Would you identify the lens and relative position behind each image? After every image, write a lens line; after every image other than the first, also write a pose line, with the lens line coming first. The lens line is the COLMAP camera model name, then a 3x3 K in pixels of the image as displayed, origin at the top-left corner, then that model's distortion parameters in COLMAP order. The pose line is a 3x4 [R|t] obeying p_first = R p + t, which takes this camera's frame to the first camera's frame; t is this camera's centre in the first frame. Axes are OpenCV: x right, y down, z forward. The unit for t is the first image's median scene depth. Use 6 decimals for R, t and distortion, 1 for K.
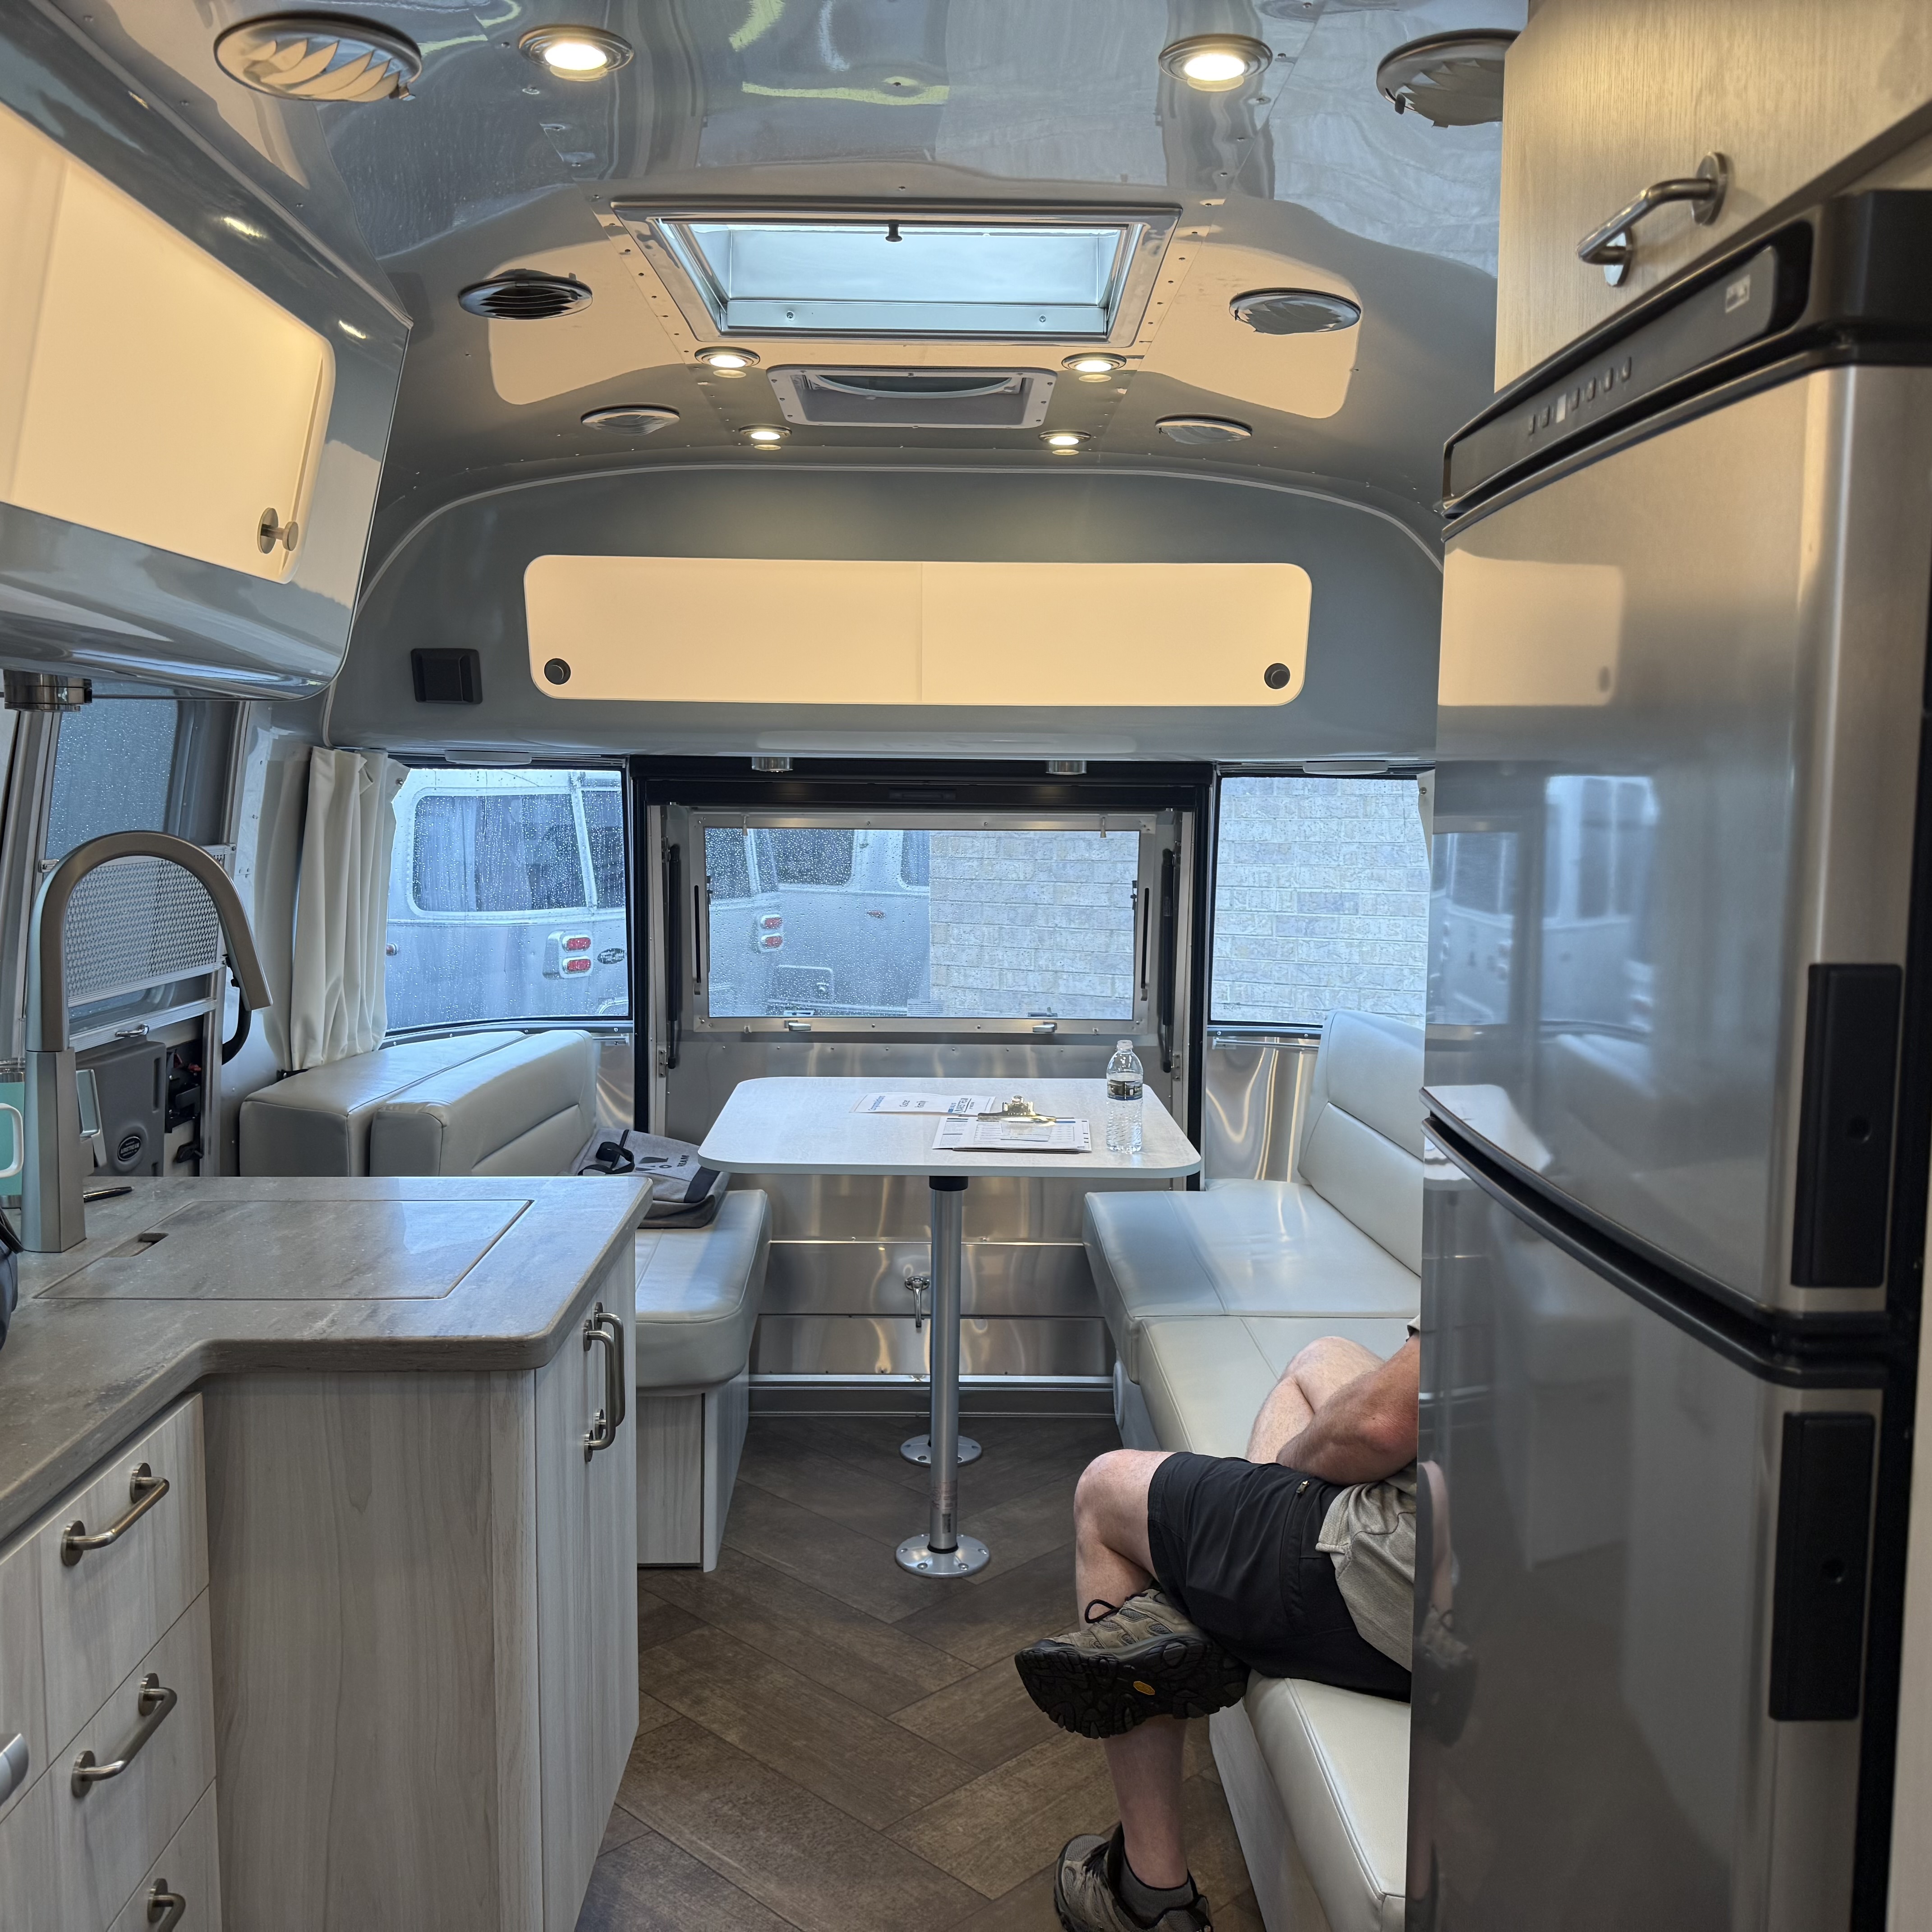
lens RADIAL K [[1837.1, 0, 961.2], [0, 1837.1, 963.5], [0, 0, 1]] dist [0.039574, 0.000000]
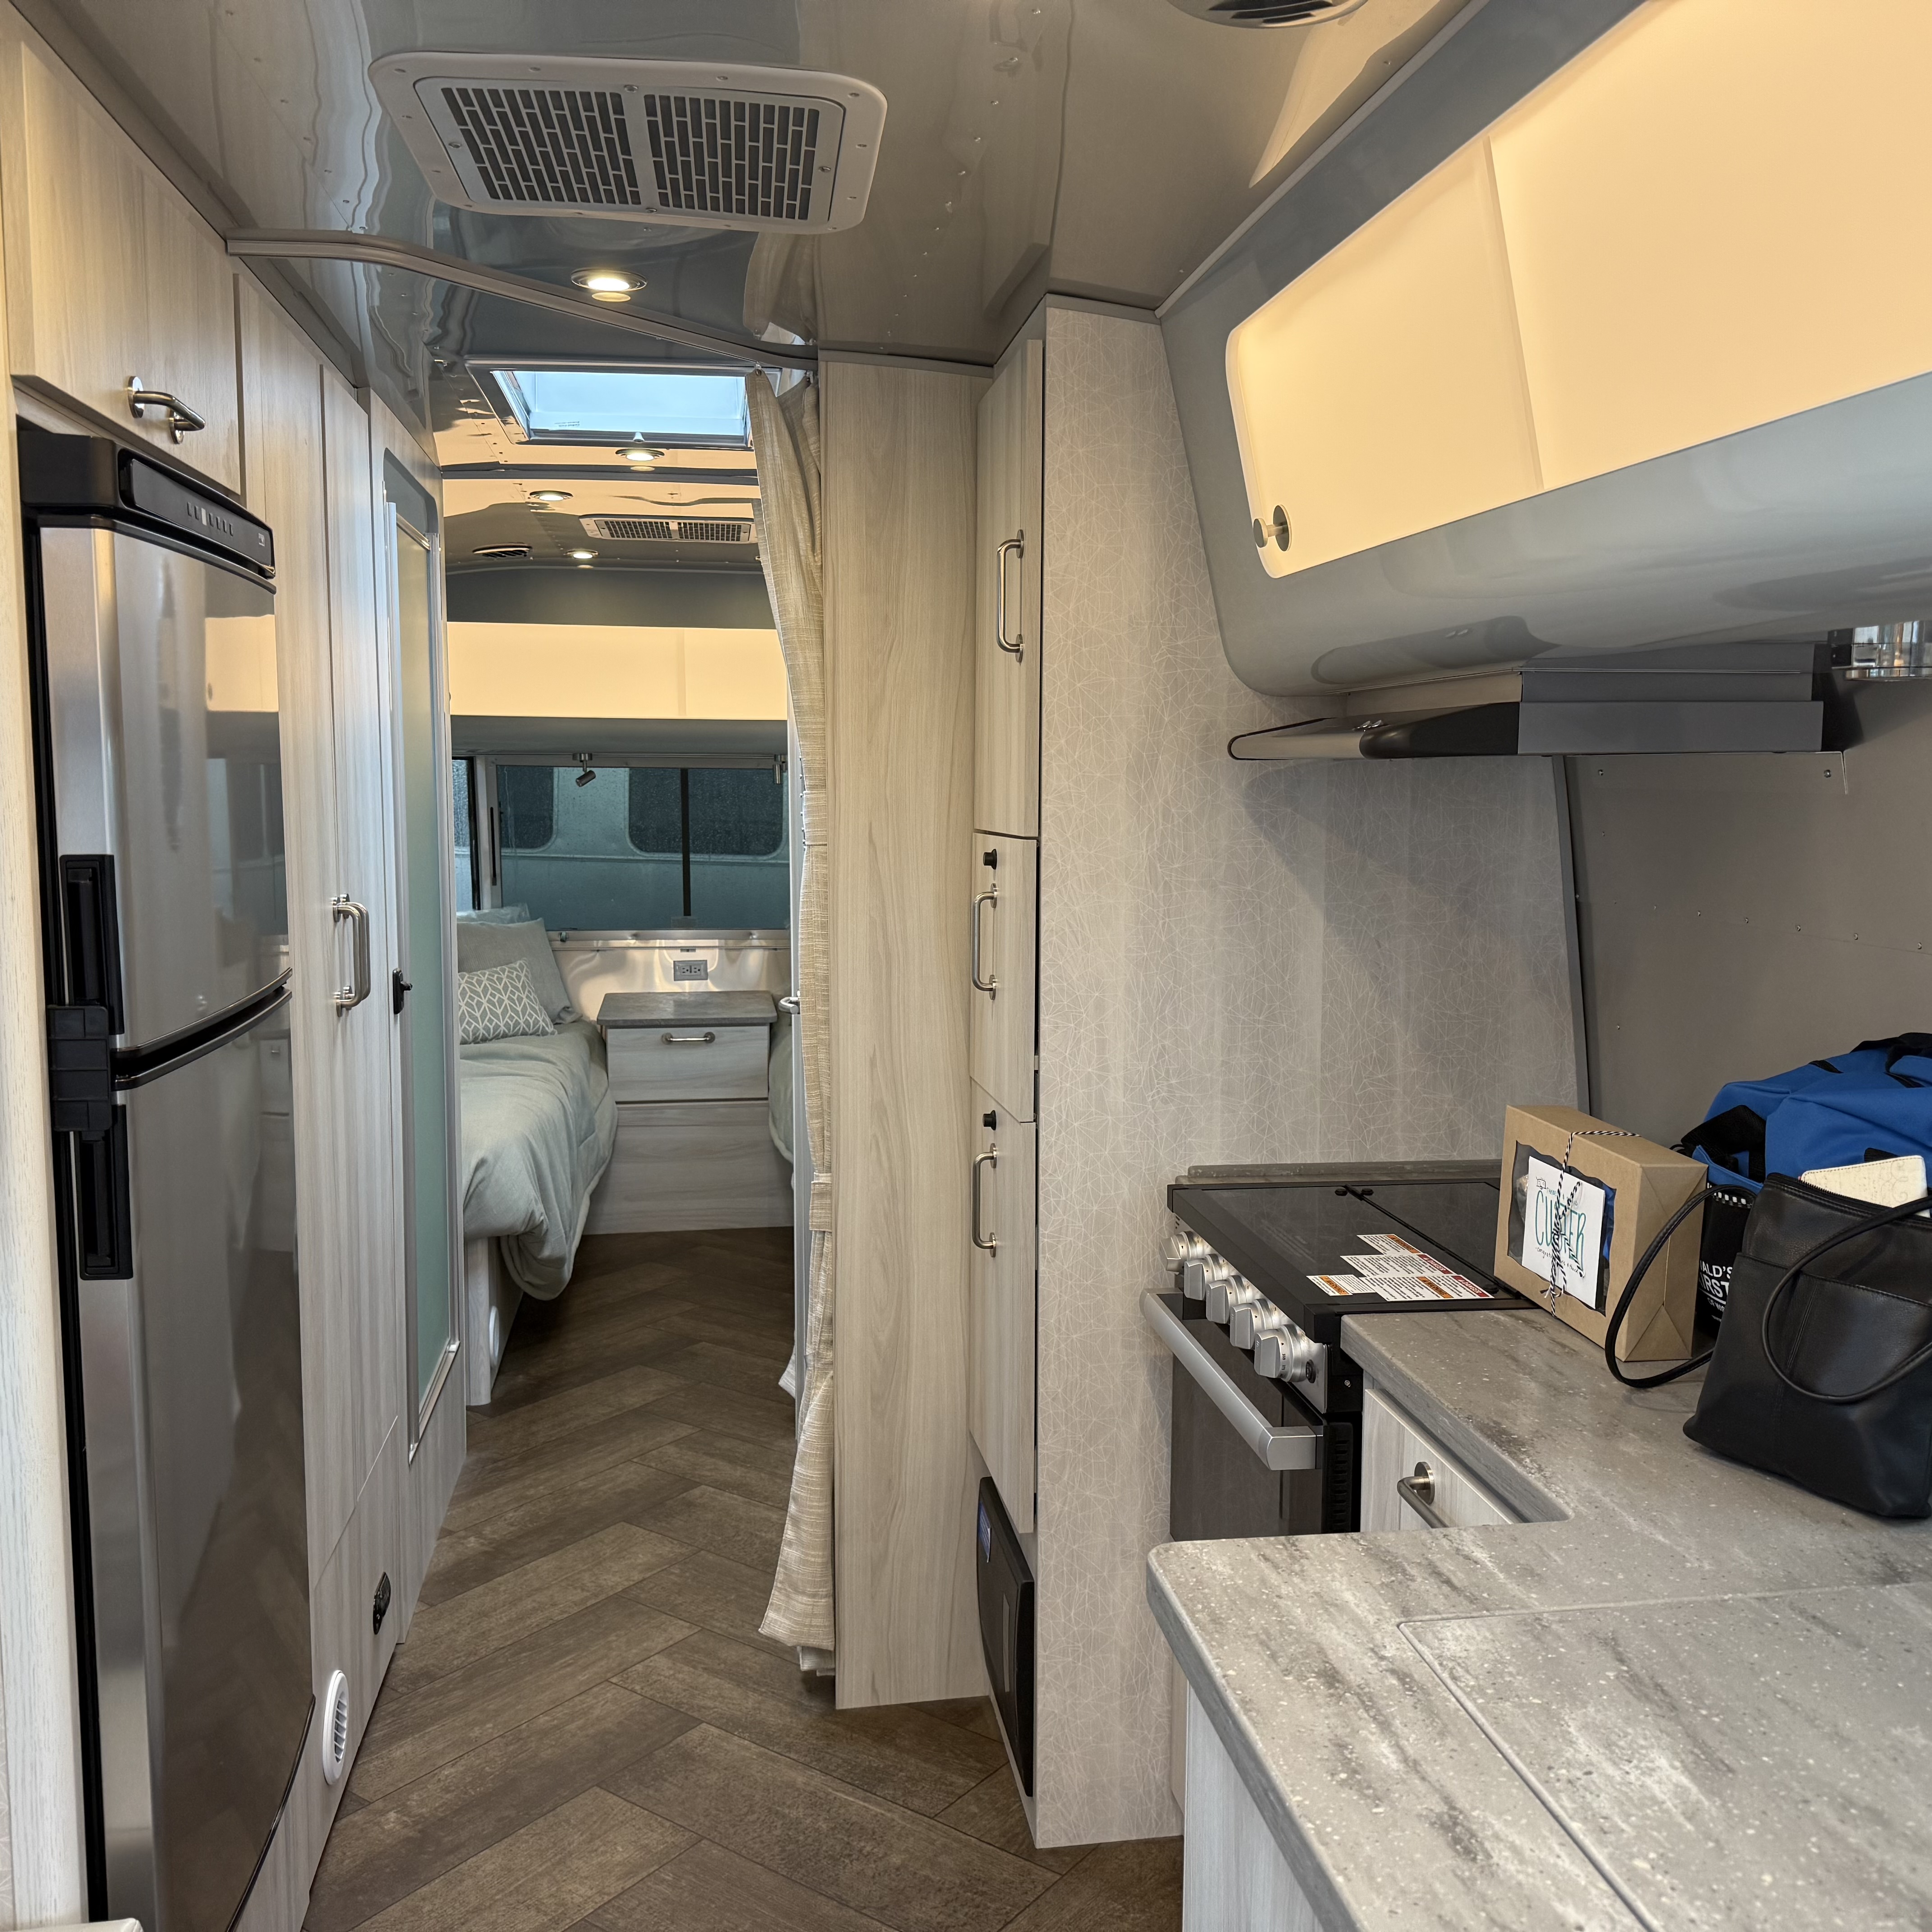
lens RADIAL K [[1837.1, 0, 973.8], [0, 1837.1, 968.3], [0, 0, 1]] dist [0.039574, 0.000000]
pose [[-0.994324, 0.023066, -0.103860, -0.088485], [0.002480, 0.980975, 0.194118, -0.179889], [0.106362, 0.192759, -0.975465, 1.757637]]
